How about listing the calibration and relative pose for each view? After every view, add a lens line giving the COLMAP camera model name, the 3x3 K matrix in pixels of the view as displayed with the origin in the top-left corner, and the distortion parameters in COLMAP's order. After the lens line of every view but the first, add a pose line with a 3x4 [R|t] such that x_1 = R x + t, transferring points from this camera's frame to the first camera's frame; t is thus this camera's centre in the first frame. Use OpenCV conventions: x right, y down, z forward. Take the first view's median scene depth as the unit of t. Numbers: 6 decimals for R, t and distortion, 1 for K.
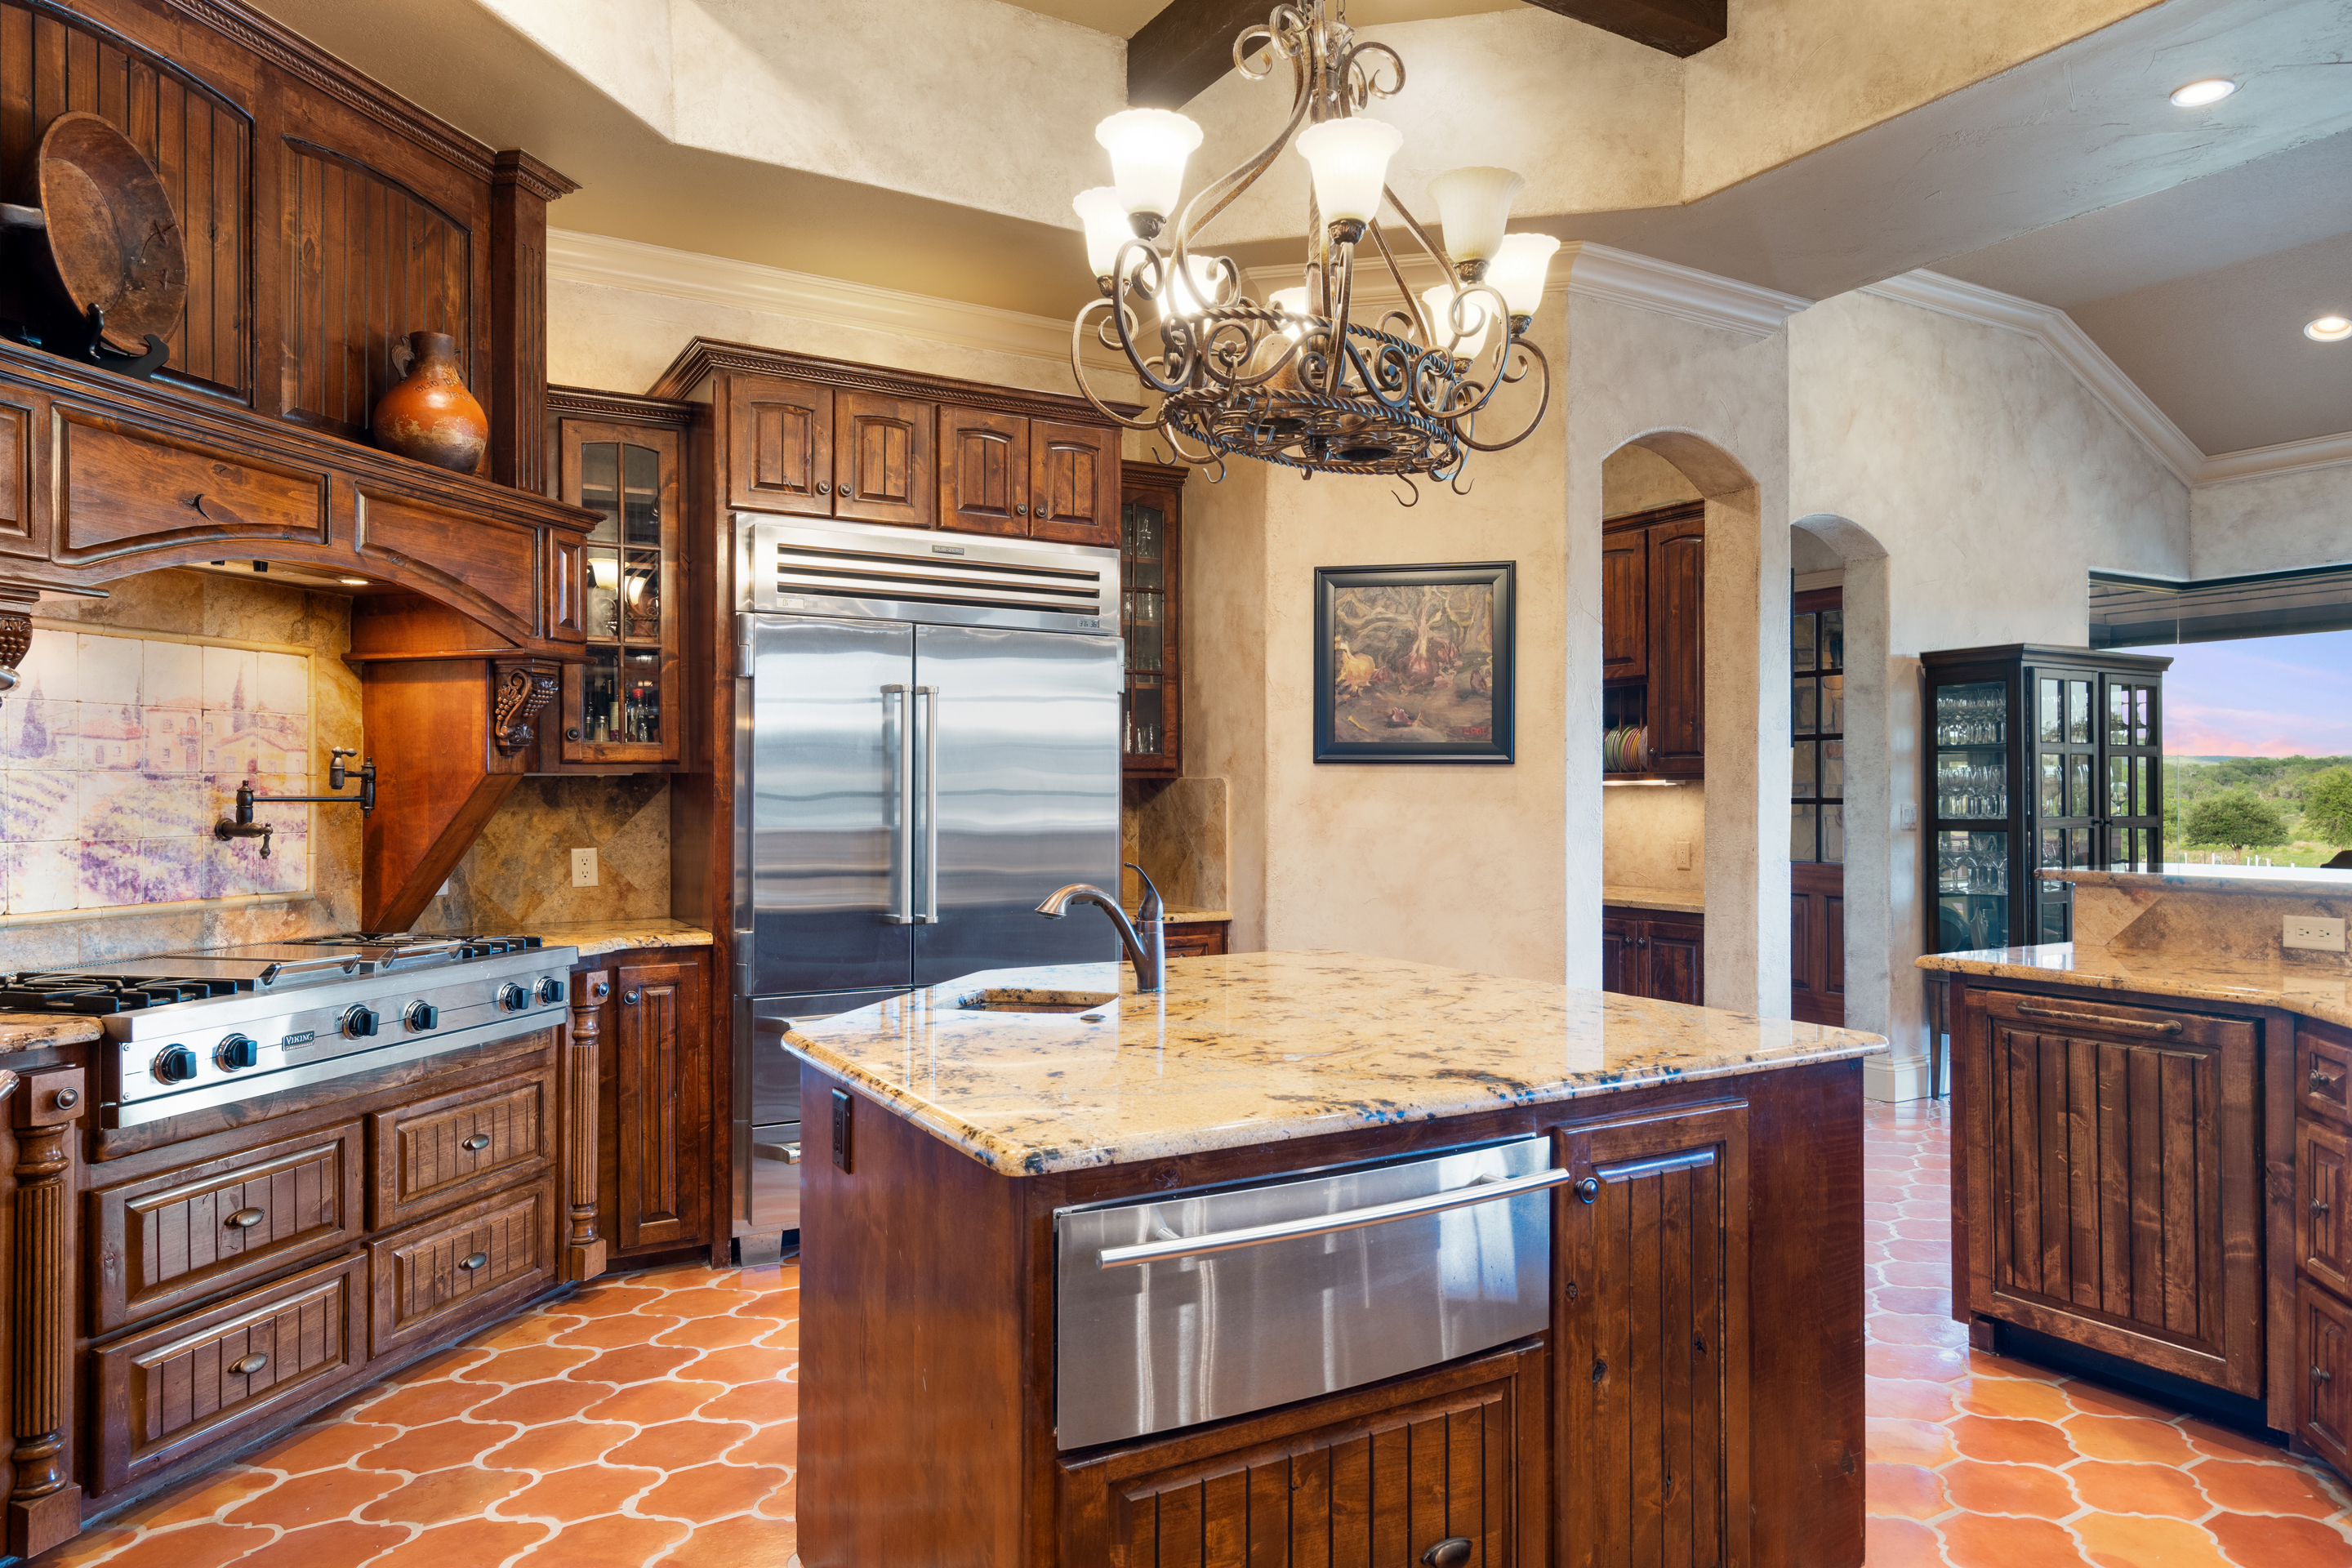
lens RADIAL K [[1465.1, 0, 1176.4], [0, 1465.1, 784.3], [0, 0, 1]] dist [-0.001046, 0.000479]
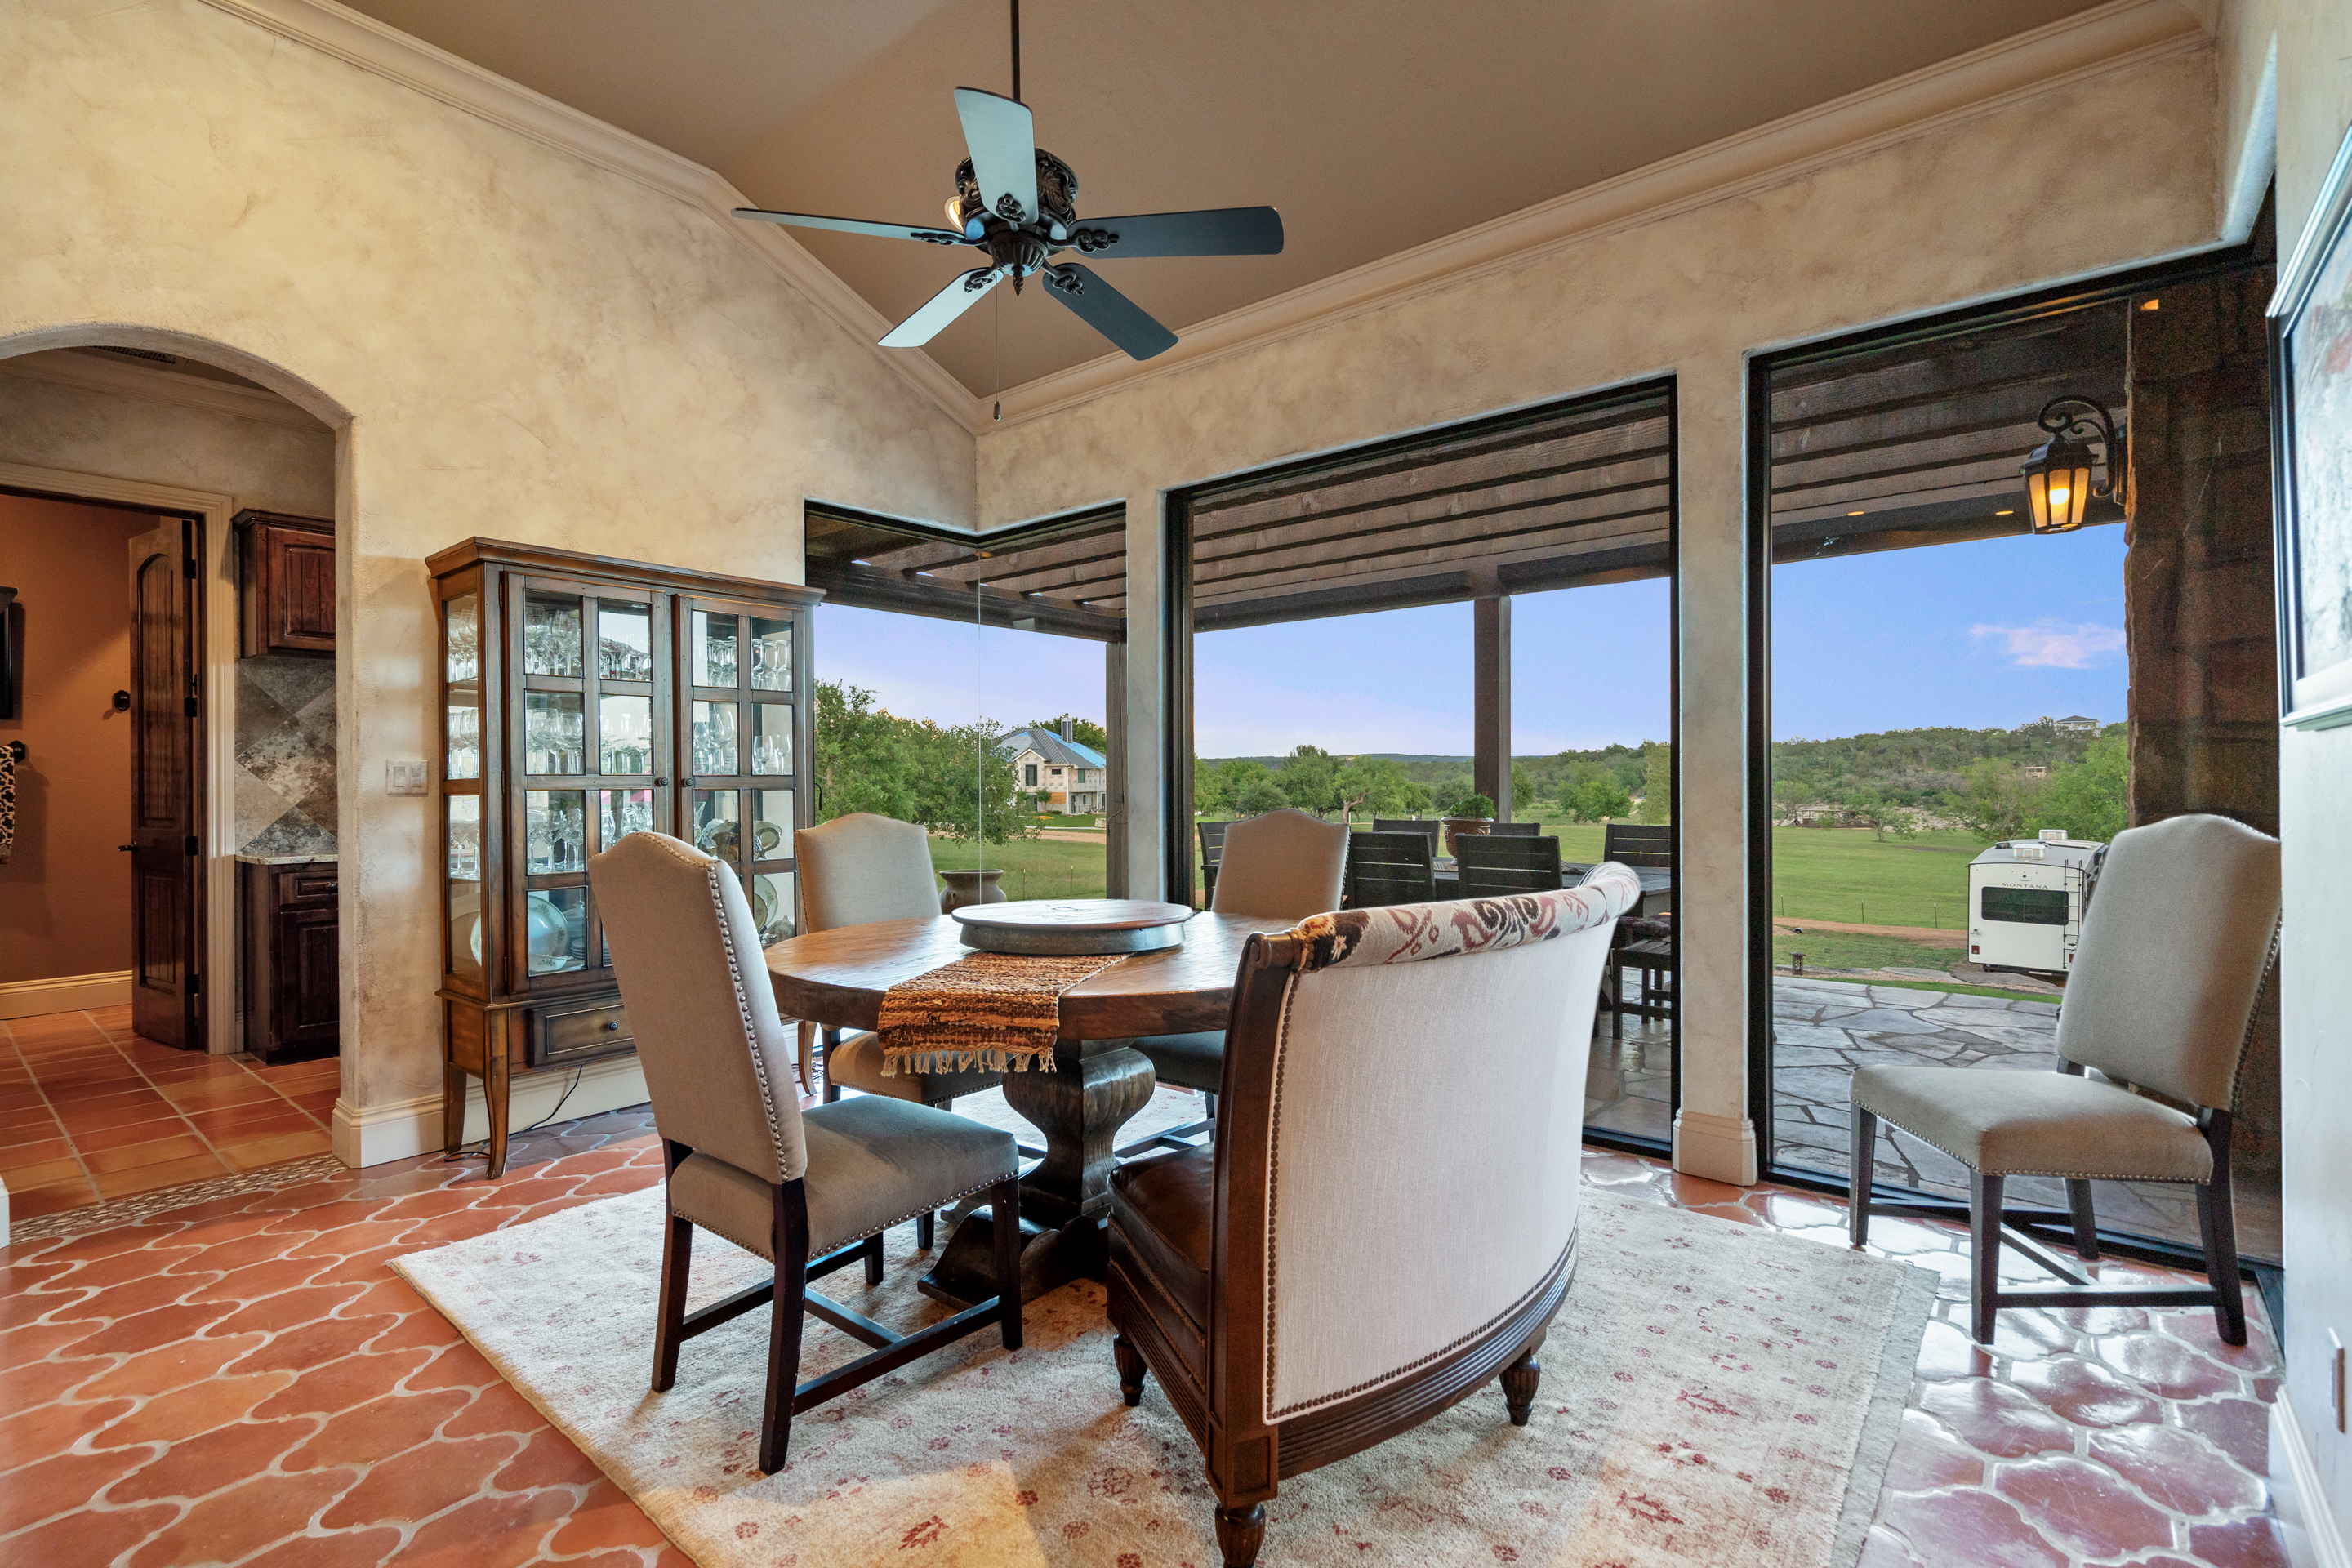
lens RADIAL K [[1071.2, 0, 1177.3], [0, 1071.2, 780.1], [0, 0, 1]] dist [-0.003844, 0.000987]
pose [[0.940460, -0.002386, 0.339896, 1.066092], [0.000801, 0.999988, 0.004803, 0.033551], [-0.339903, -0.004245, 0.940451, 0.555490]]
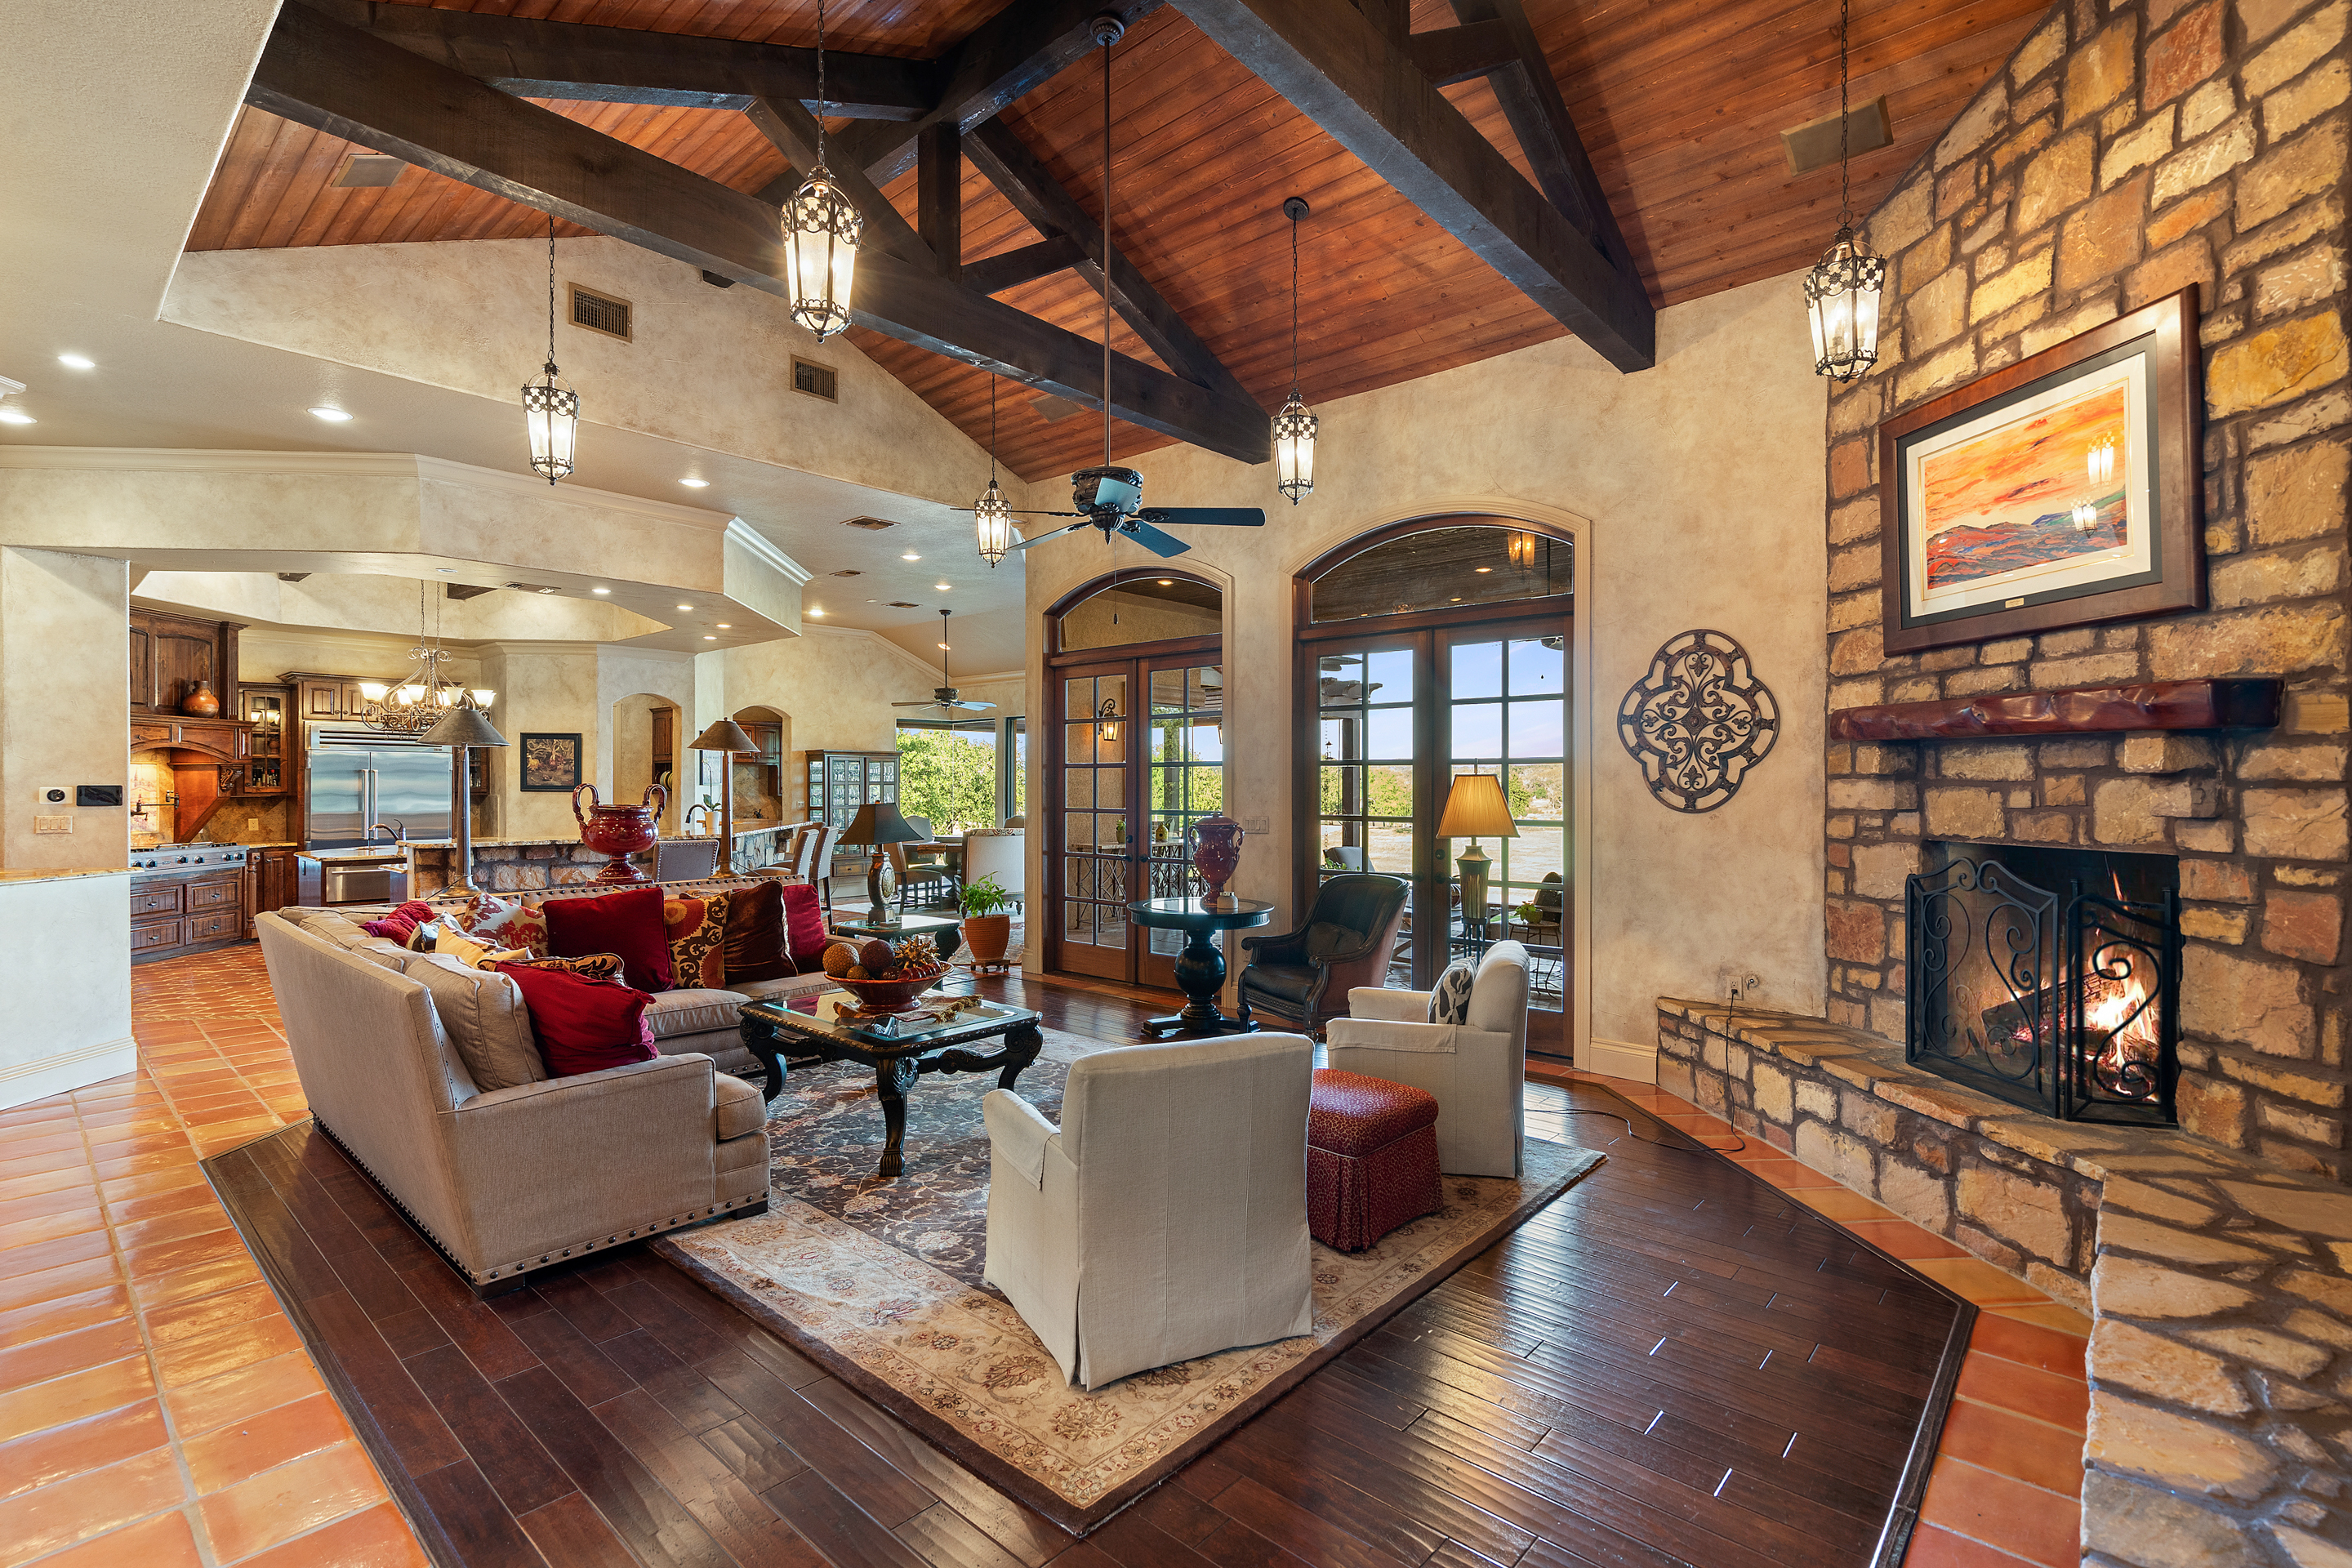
lens RADIAL K [[1071.2, 0, 1184.3], [0, 1071.2, 780.5], [0, 0, 1]] dist [-0.003844, 0.000987]
pose [[0.950609, 0.001514, 0.310388, 0.884436], [-0.002336, 0.999995, 0.002278, -0.055213], [-0.310383, -0.002890, 0.950607, -2.034074]]
